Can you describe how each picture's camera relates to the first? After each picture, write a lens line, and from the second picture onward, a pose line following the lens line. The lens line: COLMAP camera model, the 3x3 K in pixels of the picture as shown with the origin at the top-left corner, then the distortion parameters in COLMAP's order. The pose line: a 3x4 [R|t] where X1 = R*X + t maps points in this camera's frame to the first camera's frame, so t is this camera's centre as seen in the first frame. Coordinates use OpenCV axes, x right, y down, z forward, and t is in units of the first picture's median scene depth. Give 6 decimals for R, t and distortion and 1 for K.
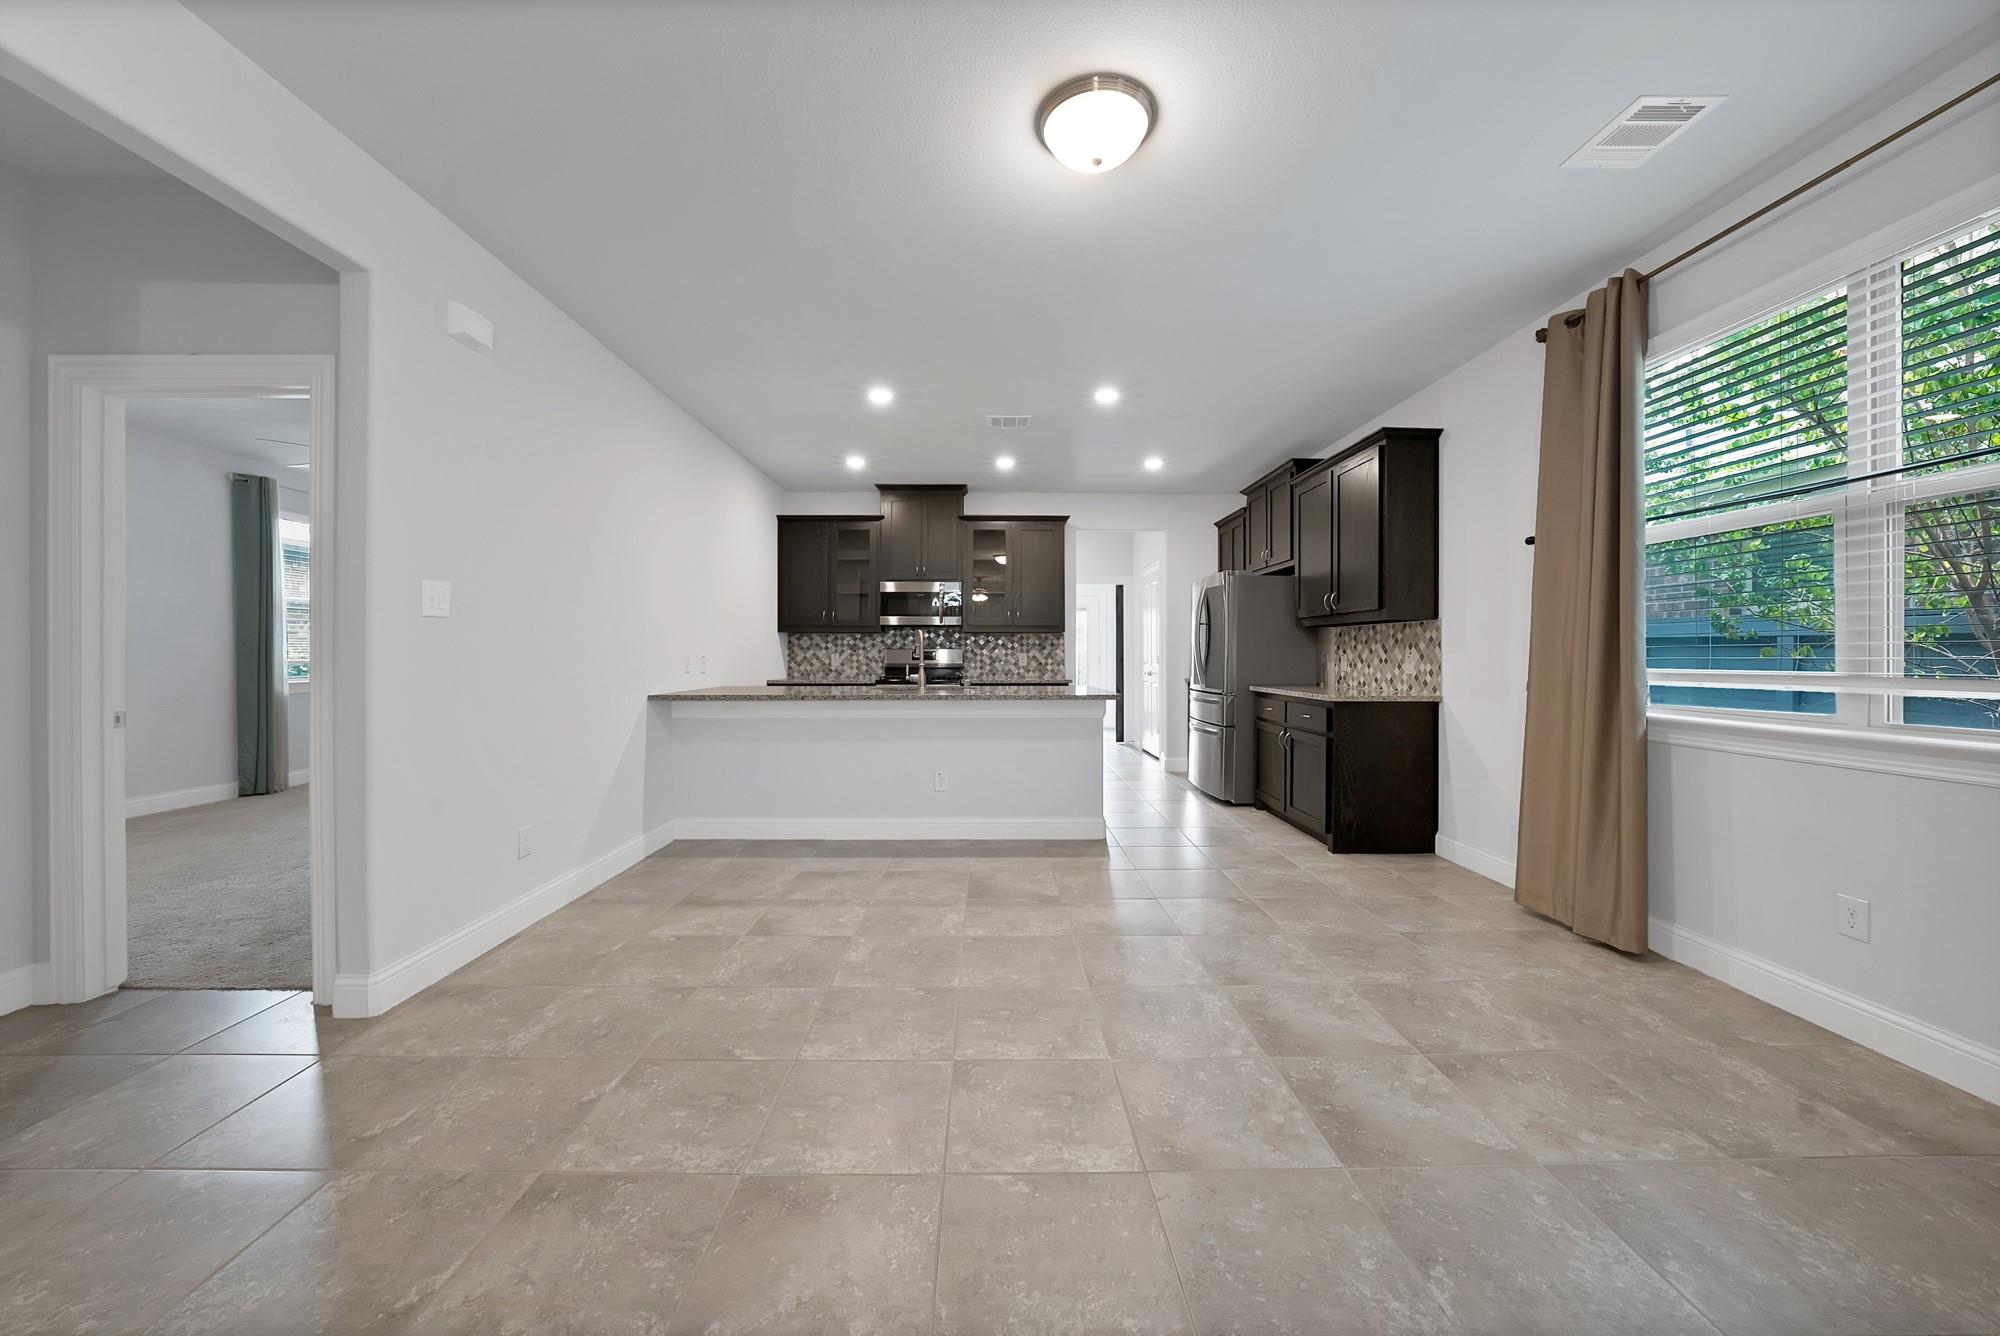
lens RADIAL K [[719.1, 0, 993.9], [0, 719.1, 656.5], [0, 0, 1]] dist [-0.021716, 0.000023]
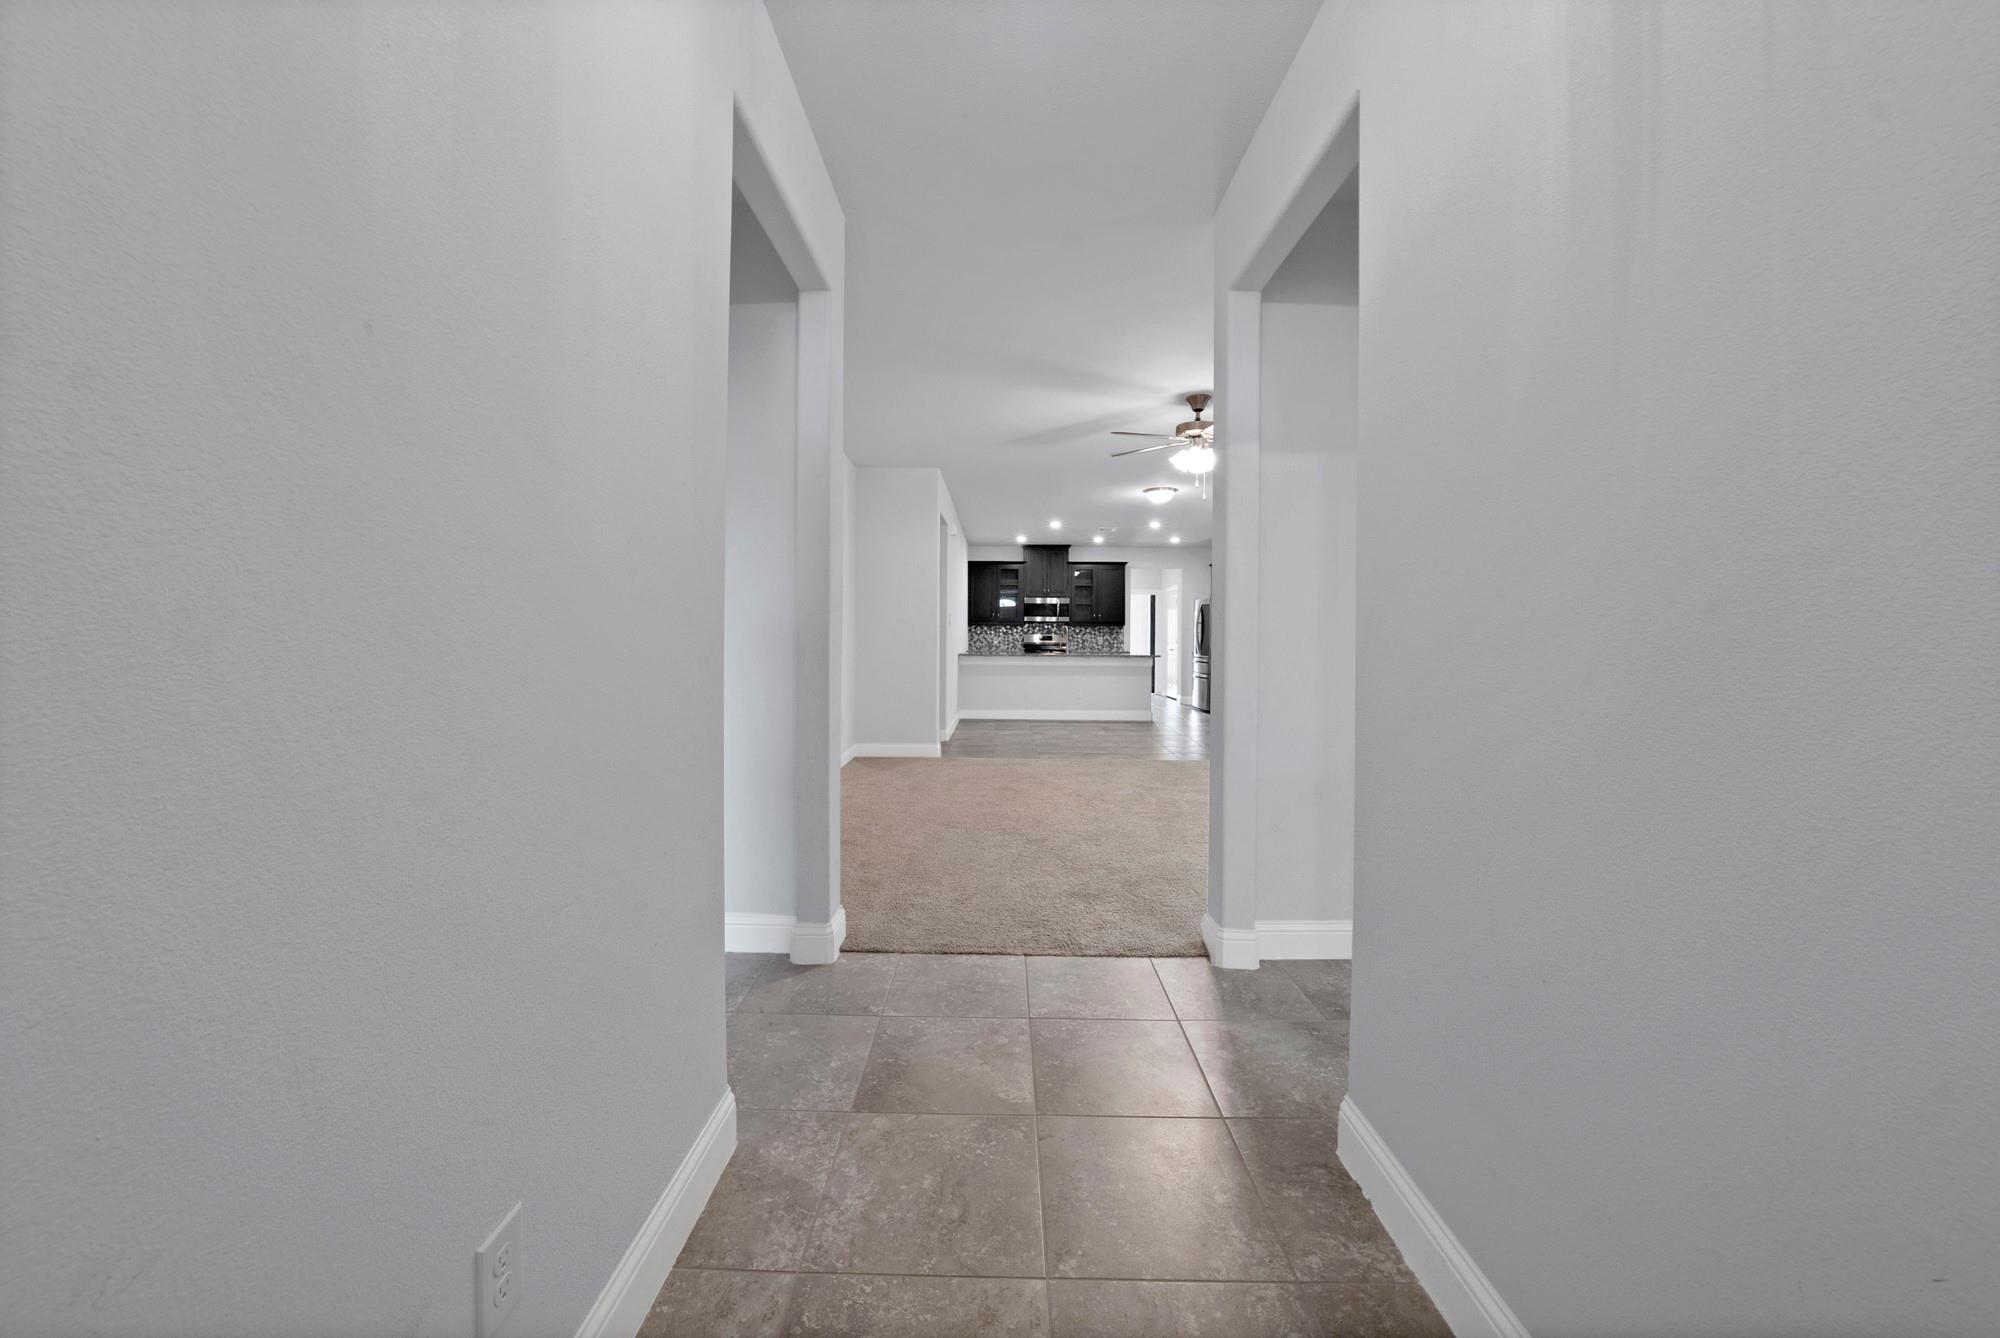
lens RADIAL K [[717.7, 0, 993.3], [0, 717.7, 638.3], [0, 0, 1]] dist [-0.021171, 0.000004]
pose [[0.999626, 0.006910, -0.026477, -0.232159], [-0.006943, 0.999975, -0.001151, 0.002887], [0.026468, 0.001334, 0.999649, -1.026055]]
